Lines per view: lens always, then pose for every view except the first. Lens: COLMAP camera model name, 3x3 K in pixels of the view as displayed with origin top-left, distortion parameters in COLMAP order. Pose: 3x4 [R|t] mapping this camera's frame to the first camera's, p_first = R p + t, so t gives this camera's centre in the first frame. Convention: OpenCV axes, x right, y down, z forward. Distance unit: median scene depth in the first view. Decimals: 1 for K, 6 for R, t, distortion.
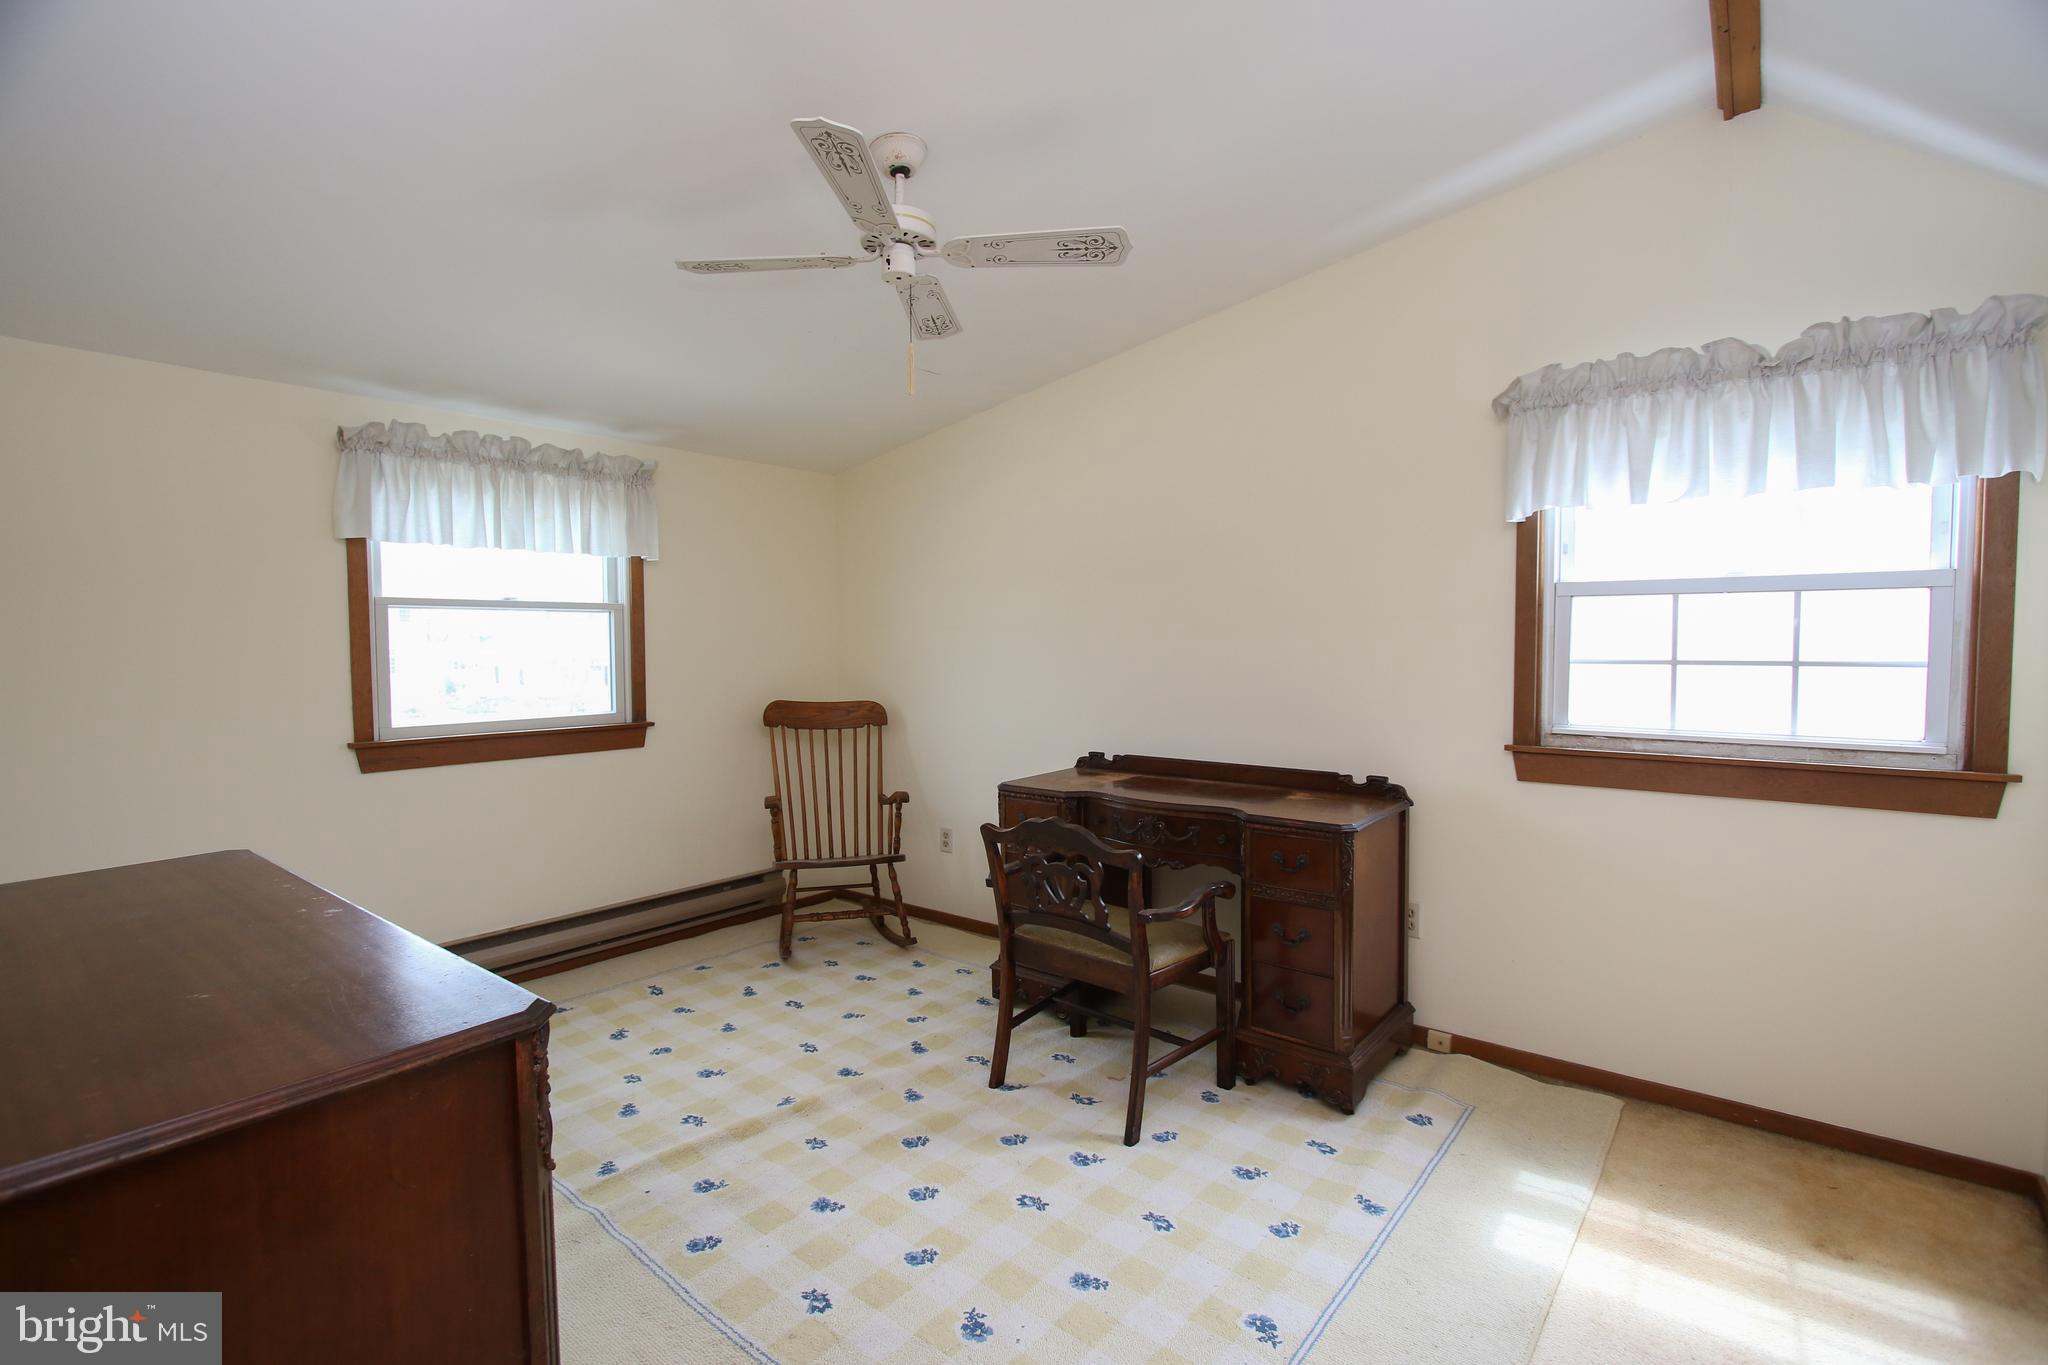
lens RADIAL K [[960.0, 0, 1012.8], [0, 960.0, 688.5], [0, 0, 1]] dist [-0.016272, 0.001478]
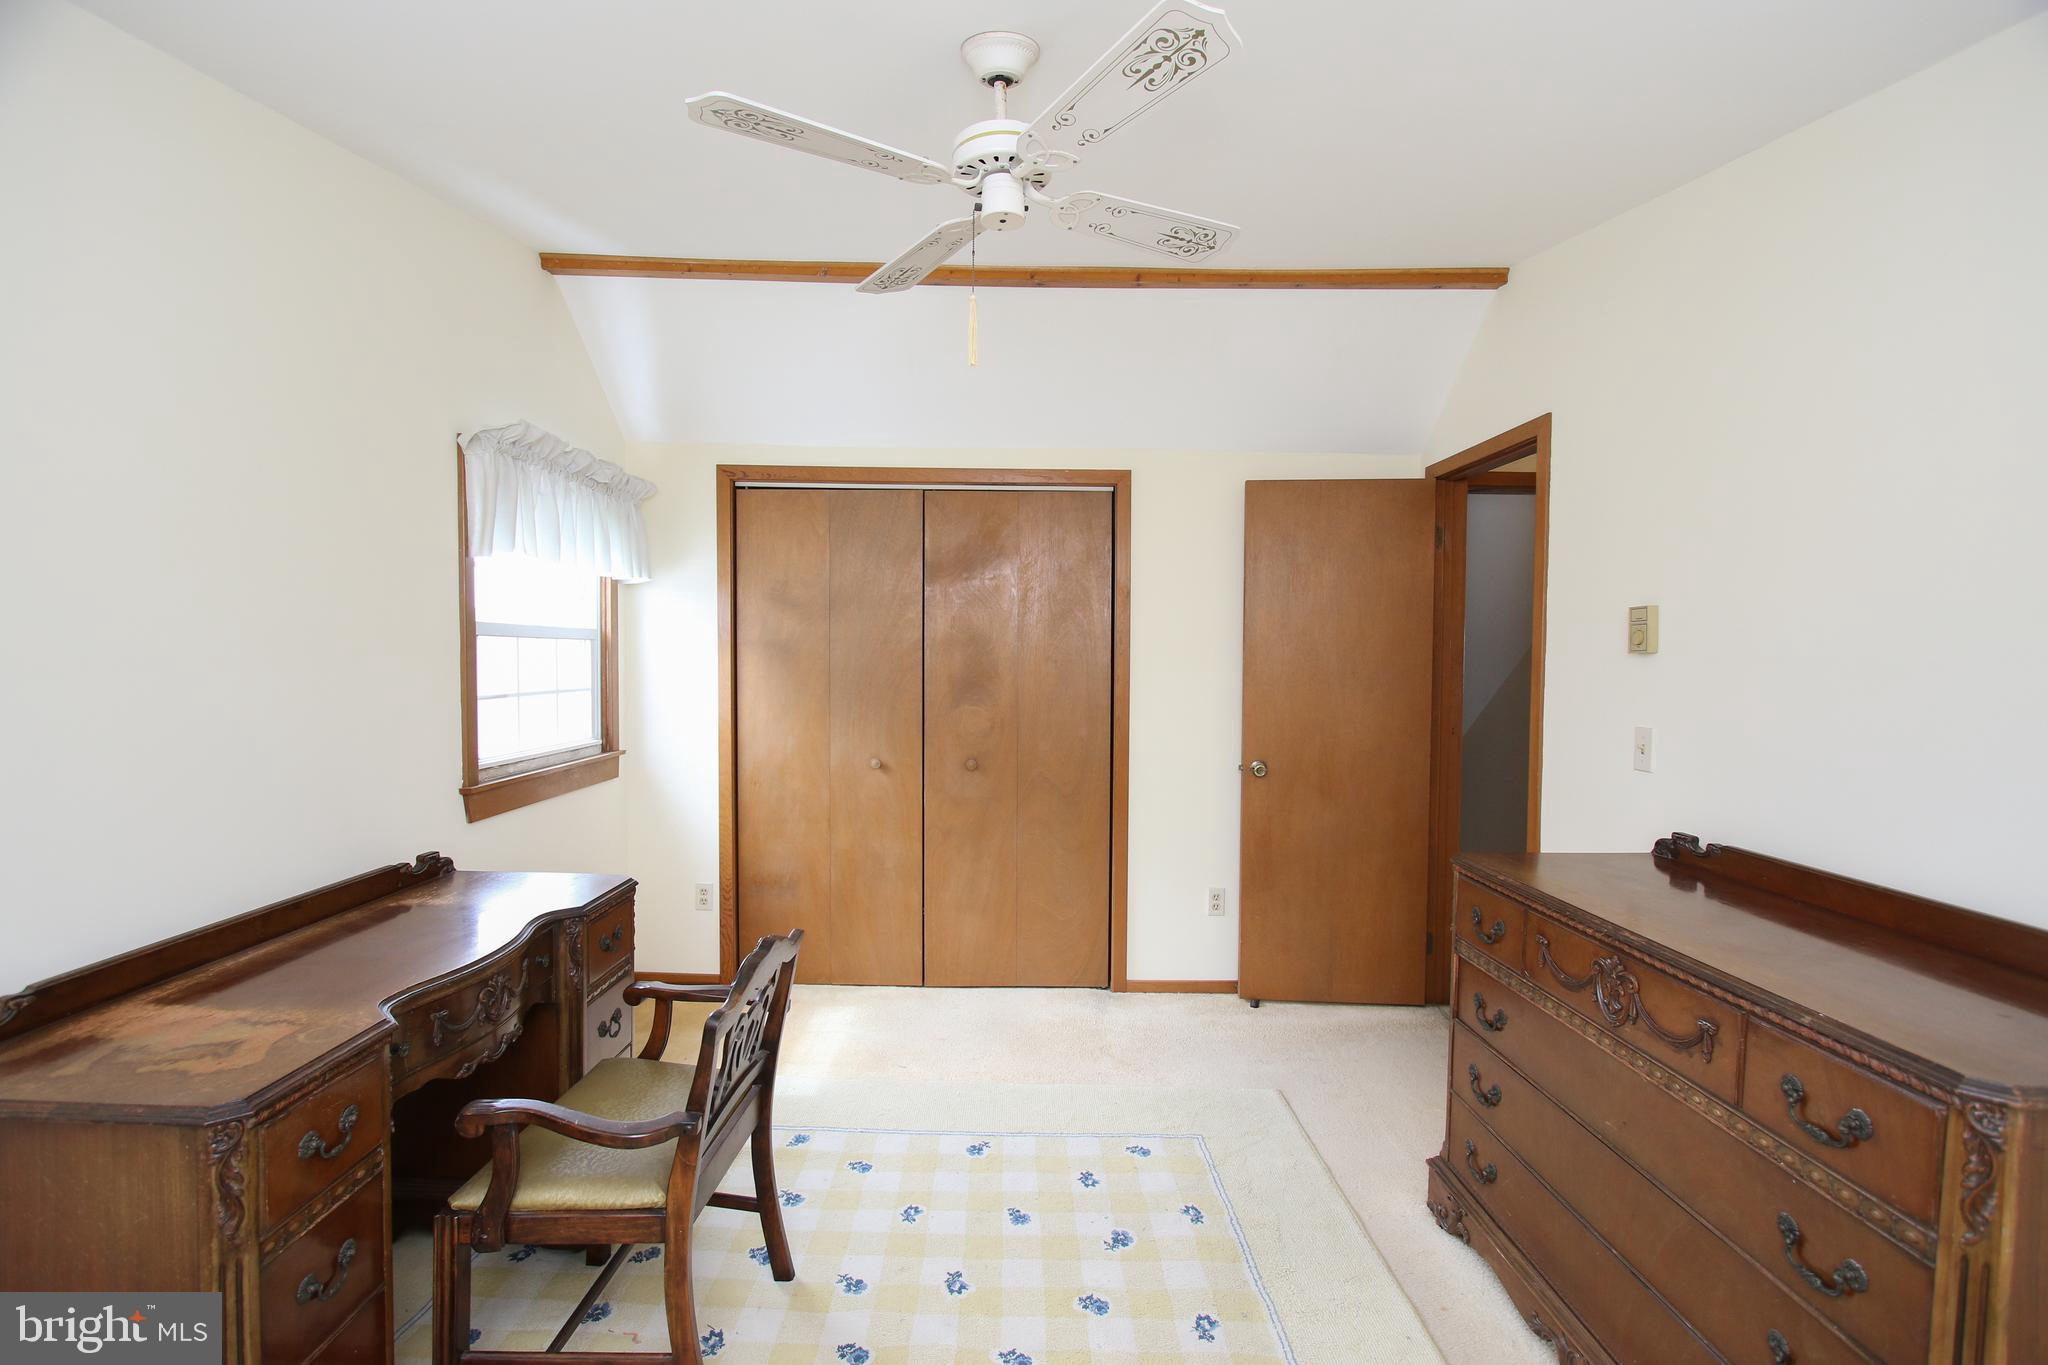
lens RADIAL K [[960.0, 0, 1012.8], [0, 960.0, 688.5], [0, 0, 1]] dist [-0.016272, 0.001478]
pose [[-0.646631, -0.029408, 0.762236, -0.744995], [0.030907, 0.997426, 0.064702, -0.114813], [-0.762176, 0.065397, -0.644058, 1.576660]]
